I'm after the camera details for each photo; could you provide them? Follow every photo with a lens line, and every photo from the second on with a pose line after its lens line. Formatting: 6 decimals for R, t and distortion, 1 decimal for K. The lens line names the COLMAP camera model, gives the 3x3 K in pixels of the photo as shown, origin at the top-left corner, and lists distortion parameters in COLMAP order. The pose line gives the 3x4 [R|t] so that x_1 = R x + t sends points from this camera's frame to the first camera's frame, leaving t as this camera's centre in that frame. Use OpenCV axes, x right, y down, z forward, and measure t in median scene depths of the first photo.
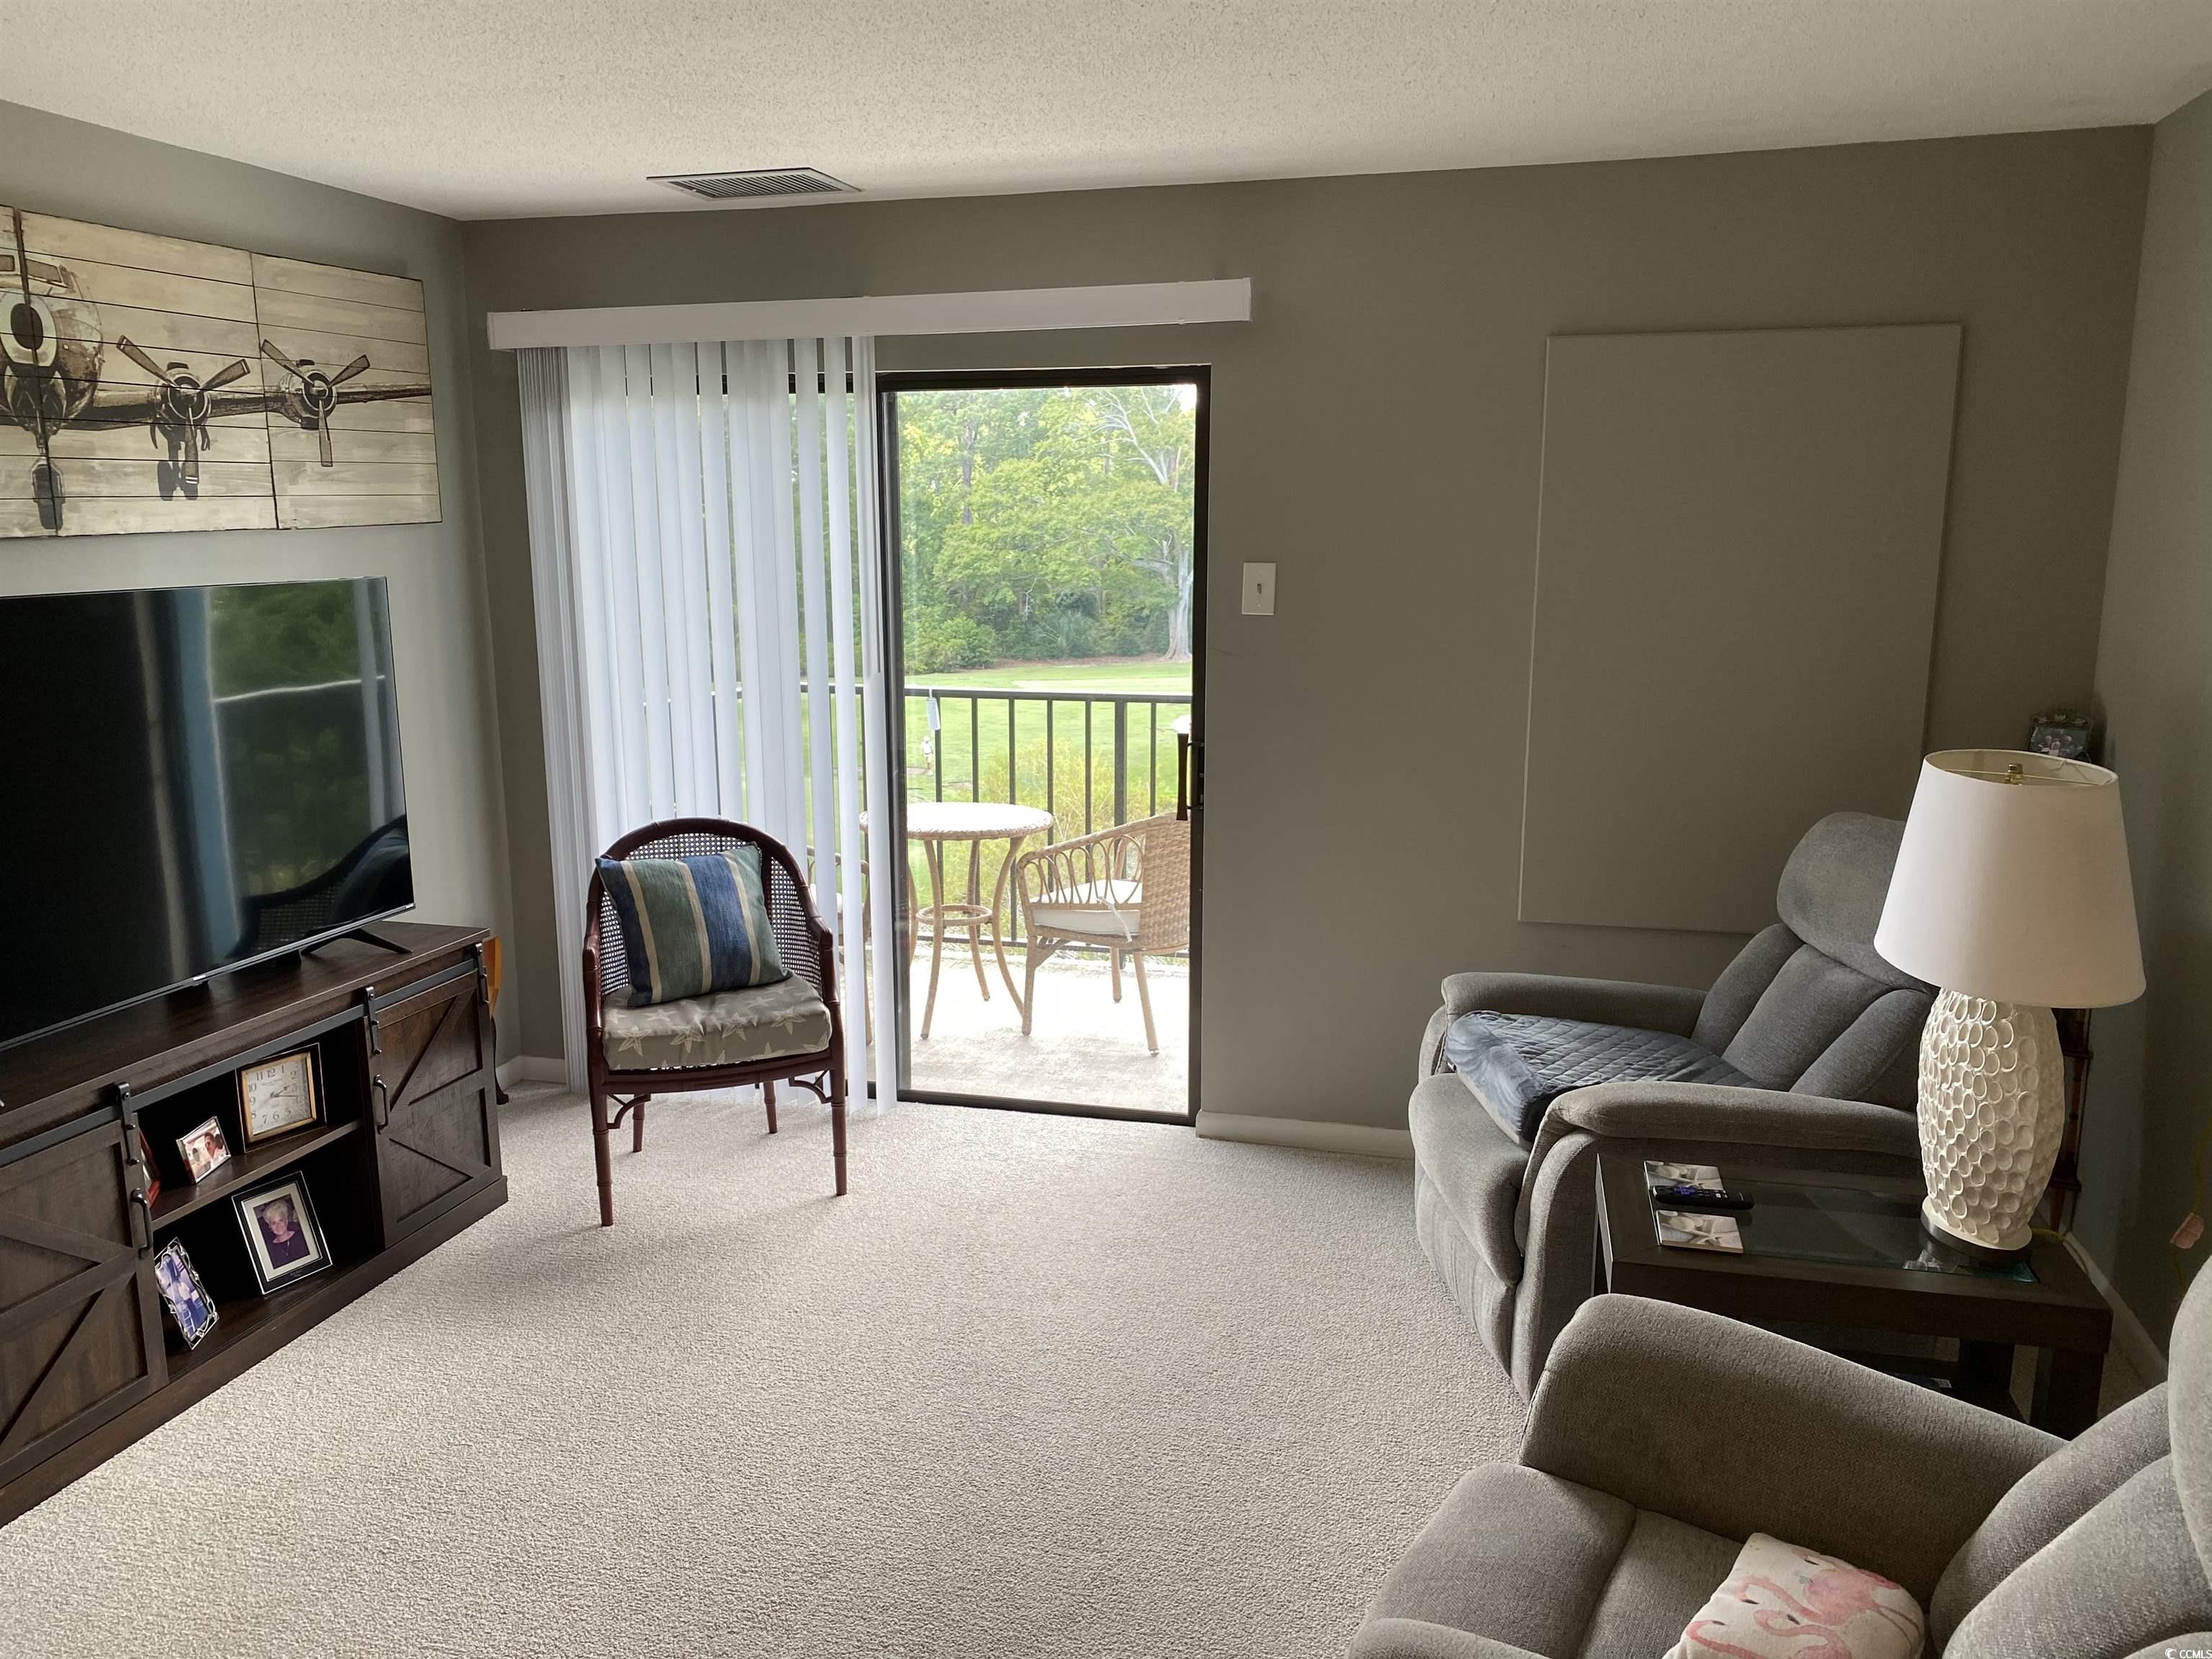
lens RADIAL K [[1704.9, 0, 1051.7], [0, 1704.9, 845.8], [0, 0, 1]] dist [0.045914, -0.042394]
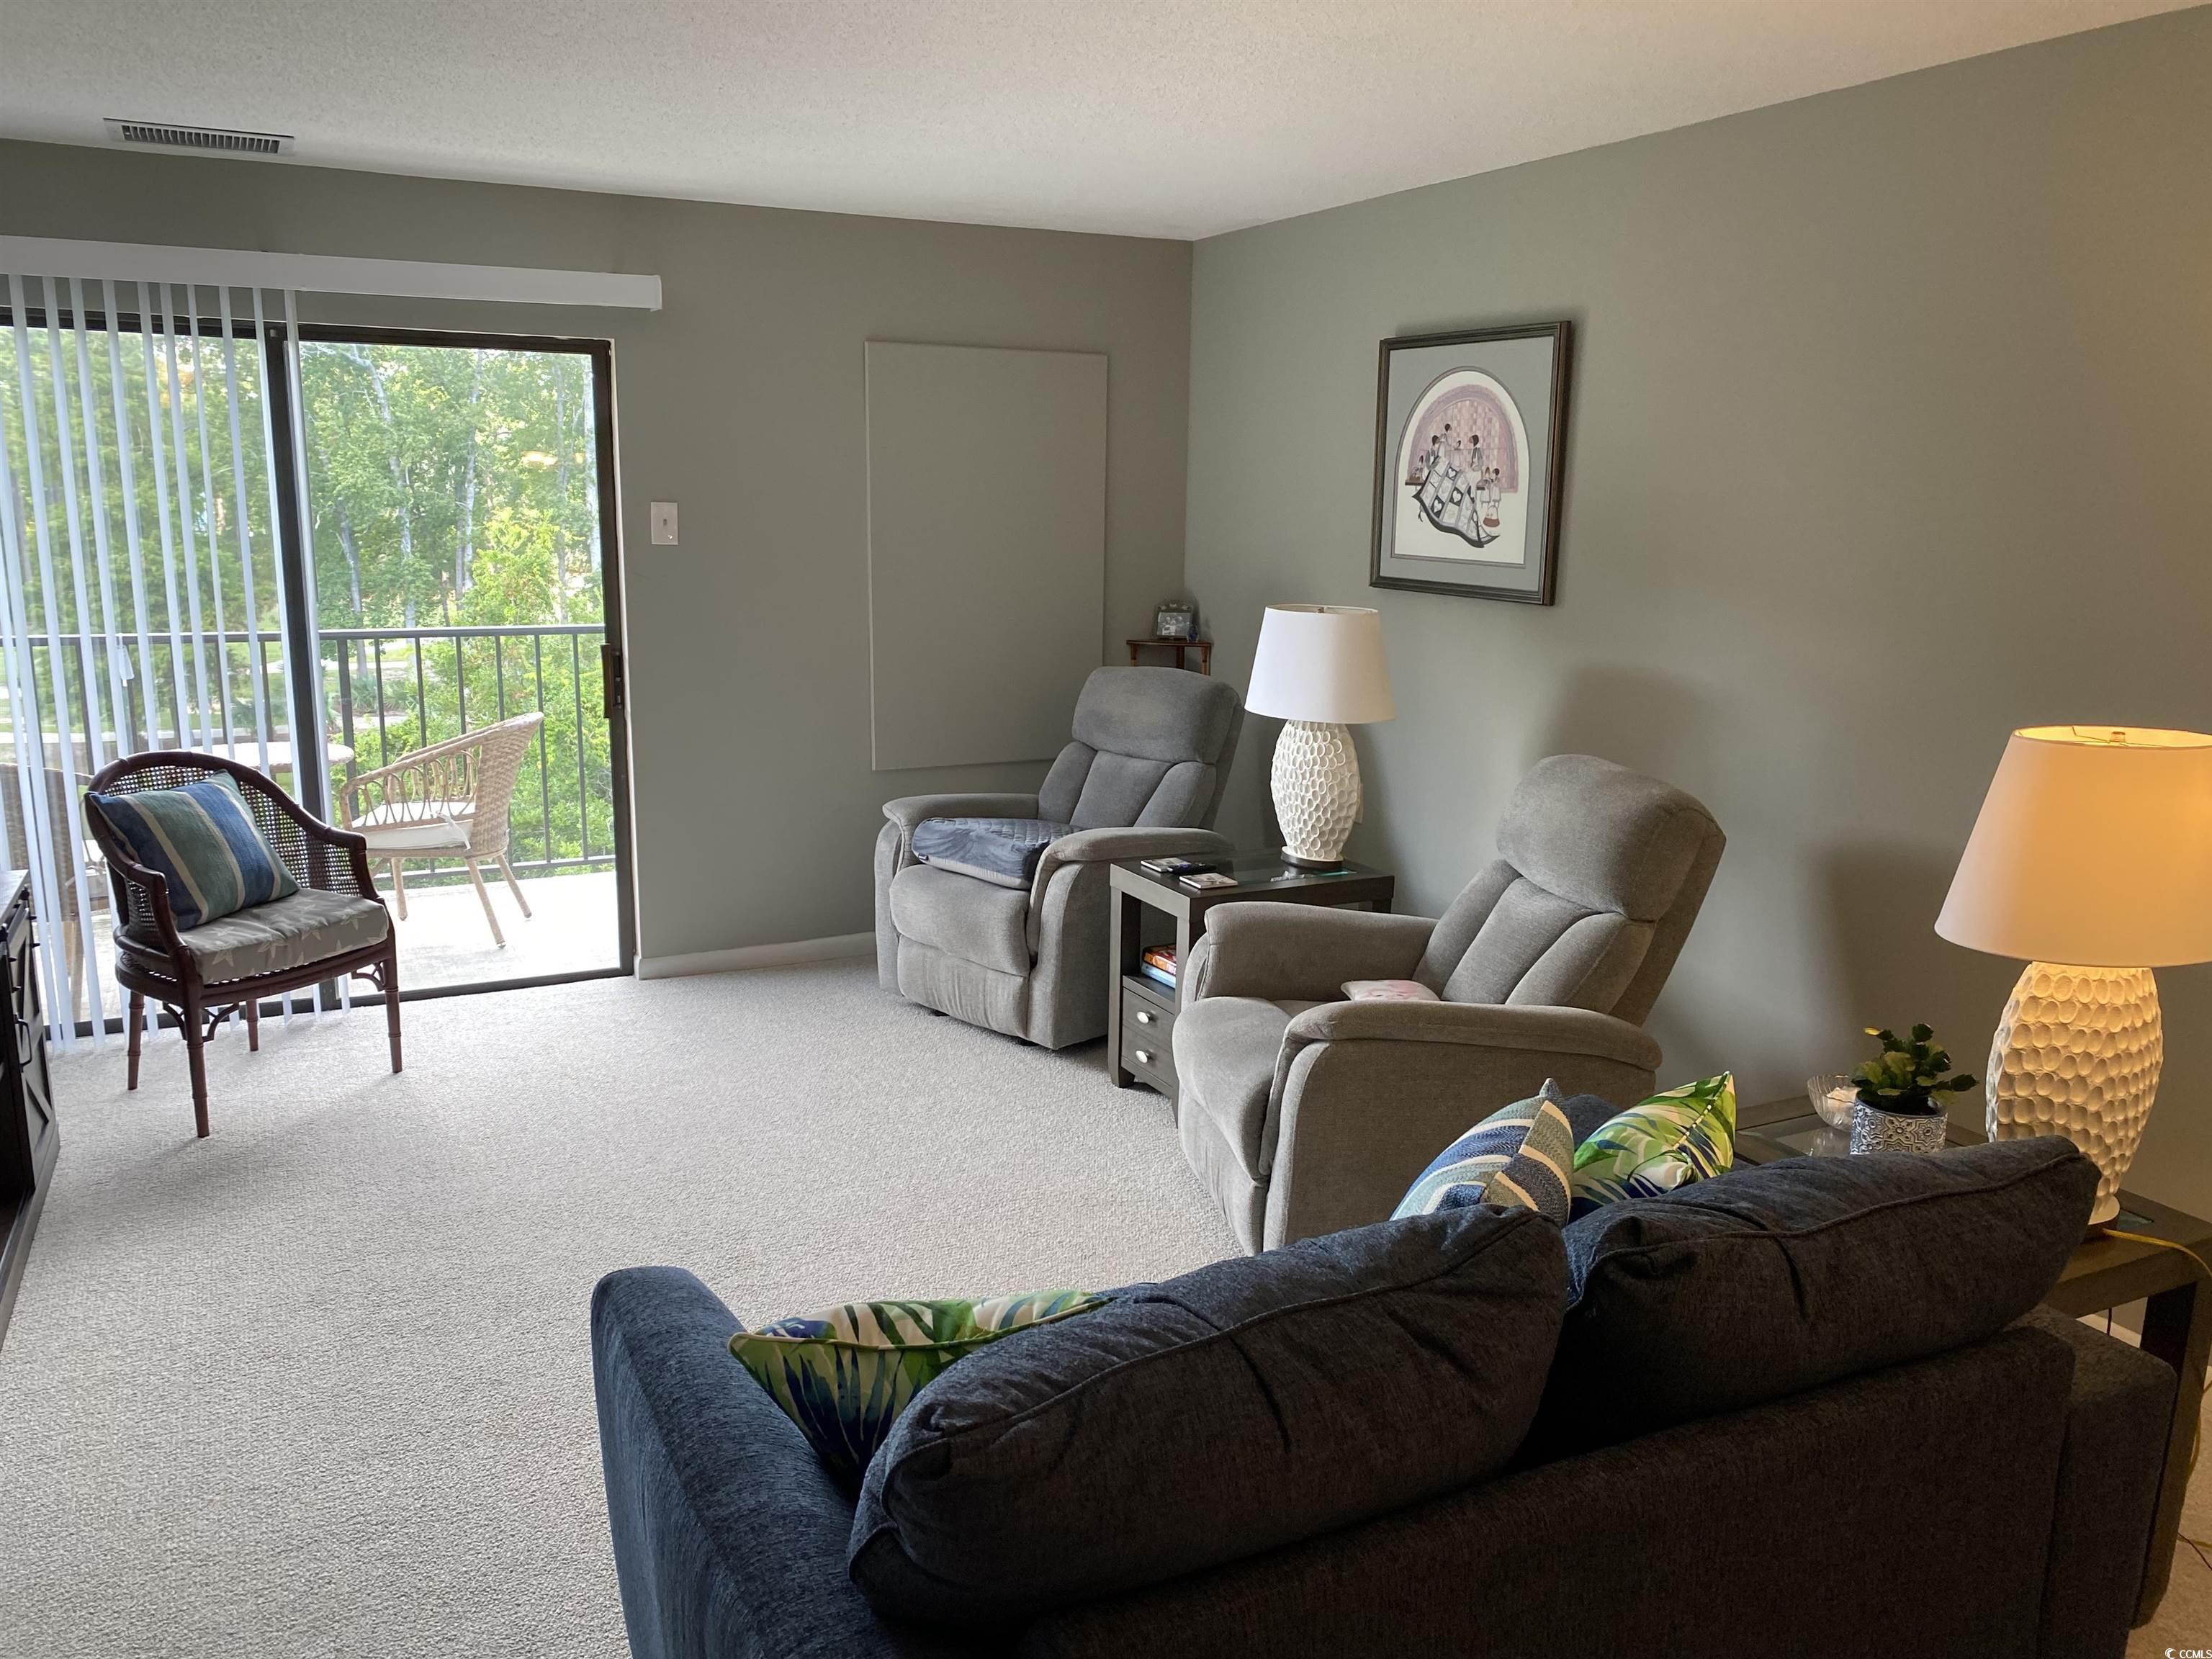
lens RADIAL K [[1704.9, 0, 1124.0], [0, 1704.9, 827.9], [0, 0, 1]] dist [0.045914, -0.042394]
pose [[0.741185, -0.118326, 0.660791, -0.511980], [0.109786, 0.992456, 0.054574, 0.039551], [-0.662263, 0.032096, 0.748583, -0.156135]]
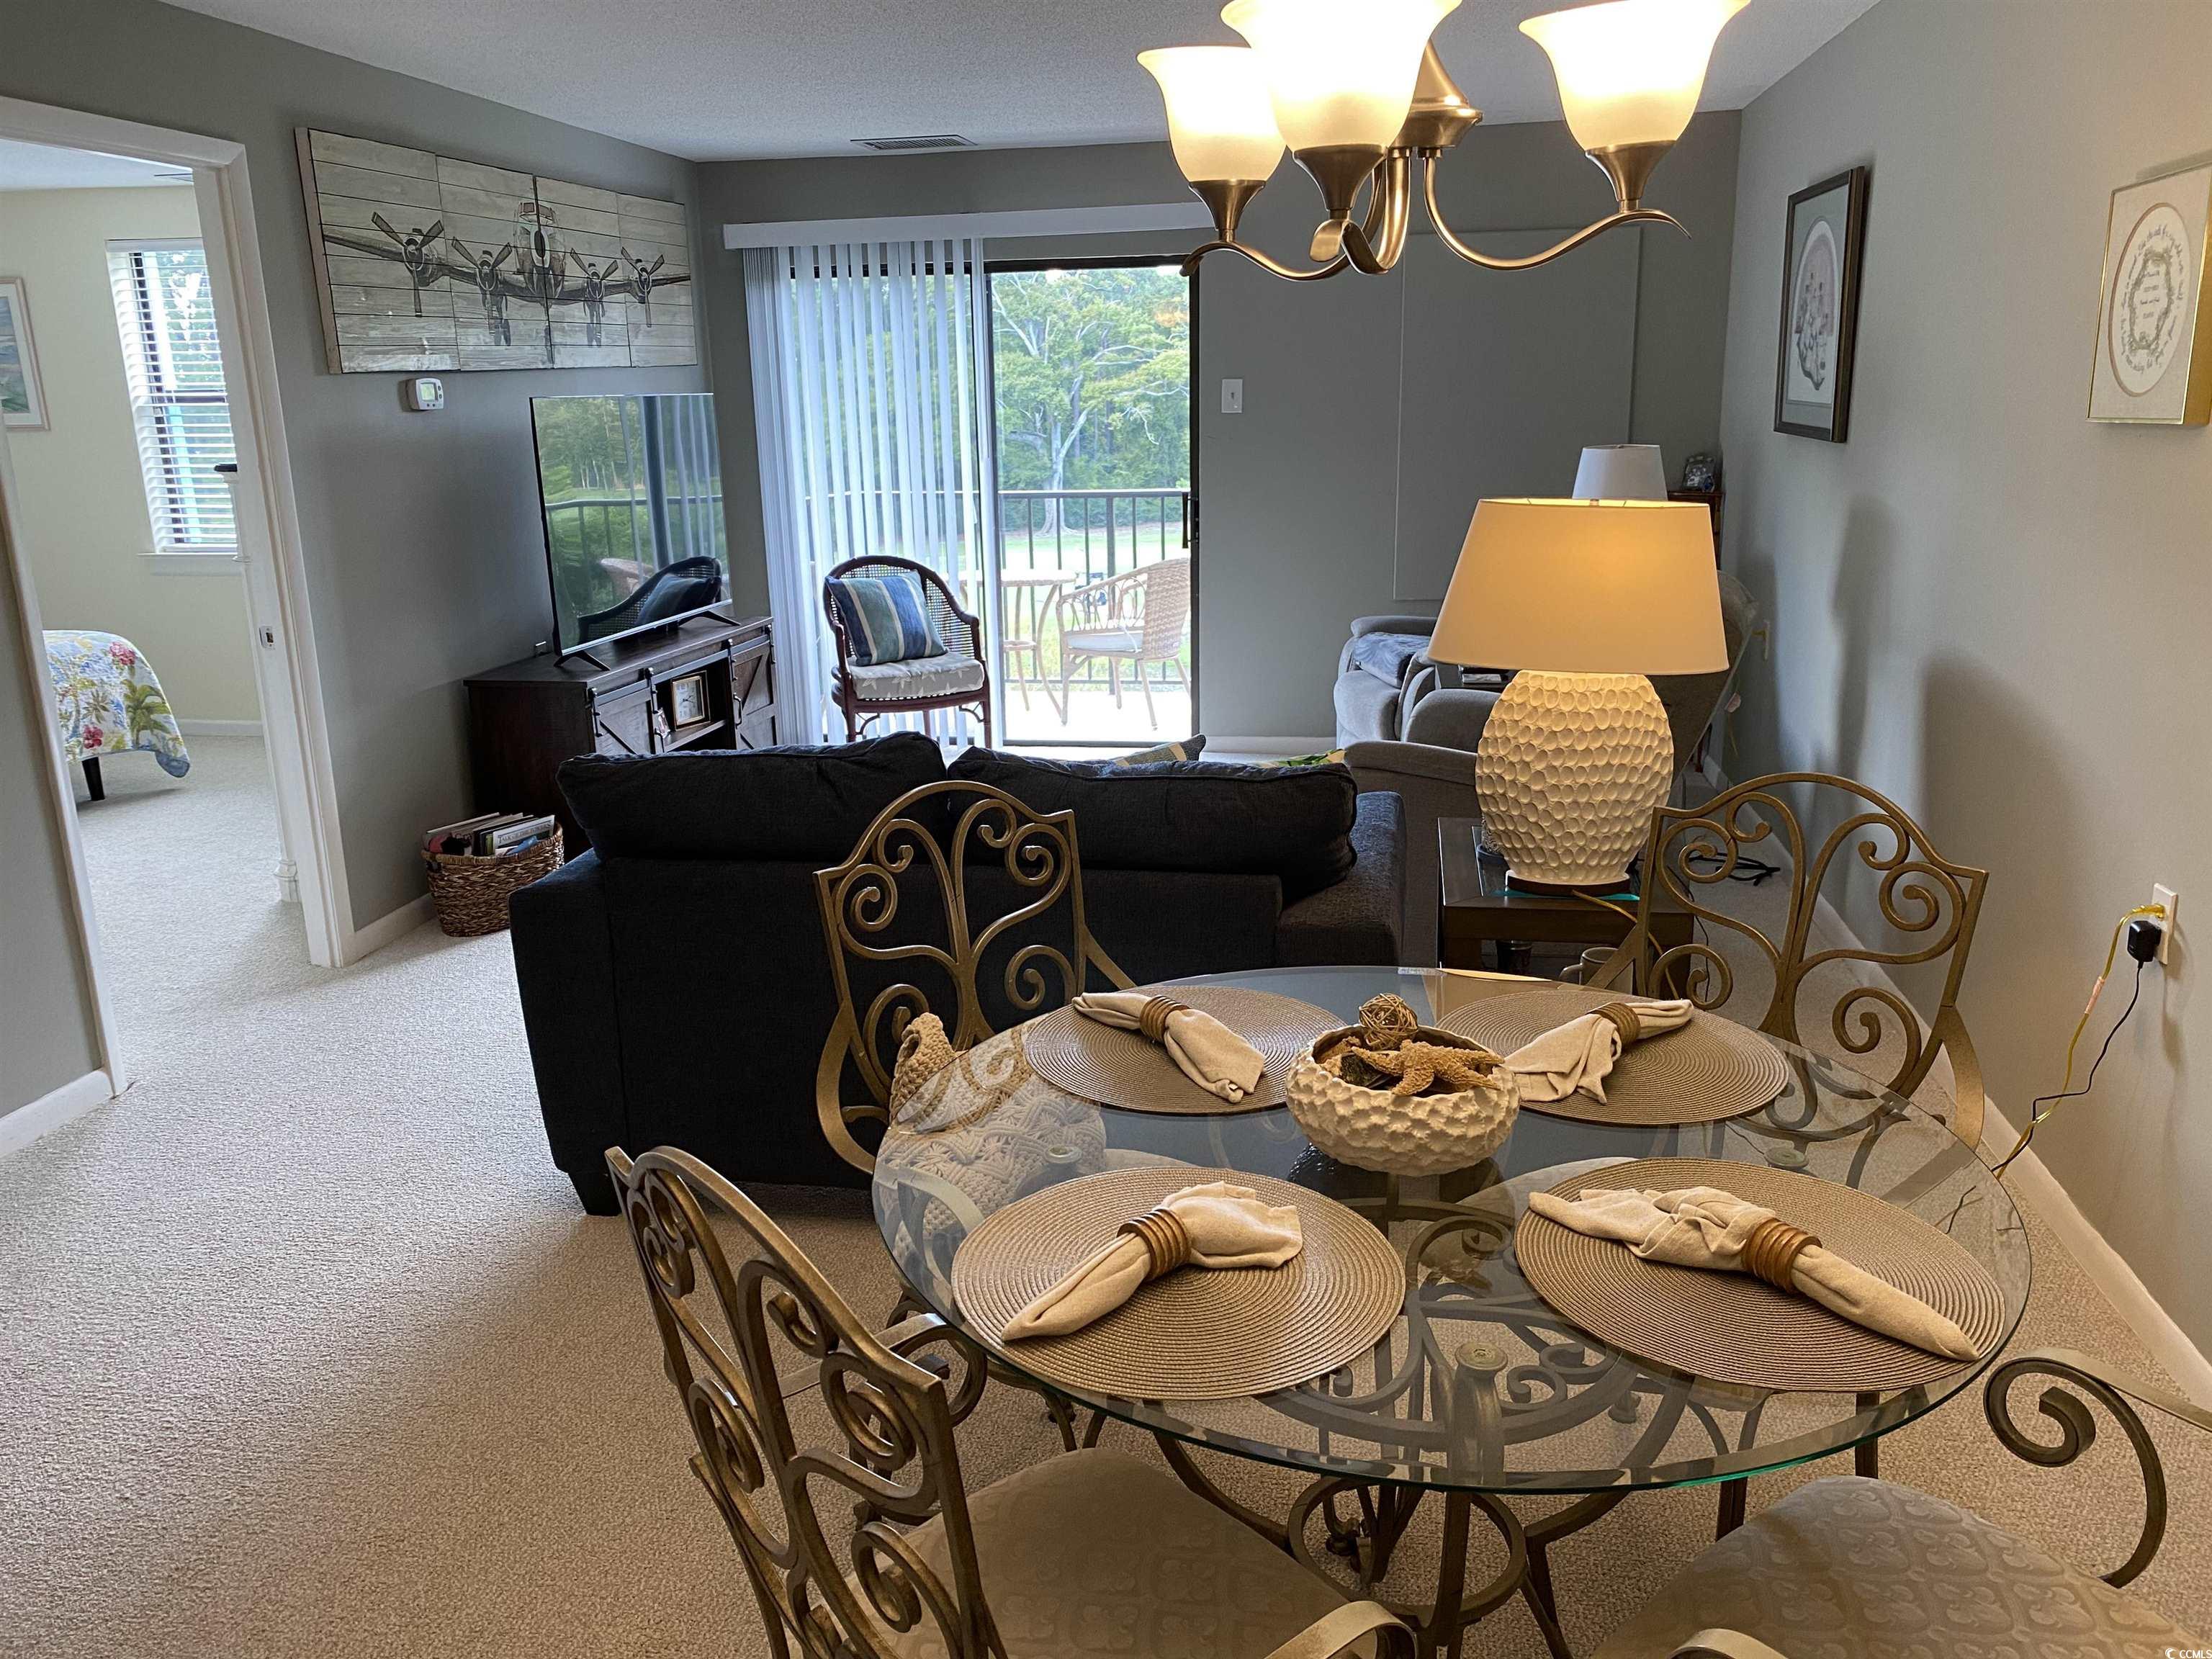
lens RADIAL K [[1704.9, 0, 1112.5], [0, 1704.9, 832.5], [0, 0, 1]] dist [0.045914, -0.042394]
pose [[0.993984, -0.044440, 0.100107, -0.179057], [0.038015, 0.997148, 0.065200, 0.157978], [-0.102719, -0.061002, 0.992838, -0.647213]]
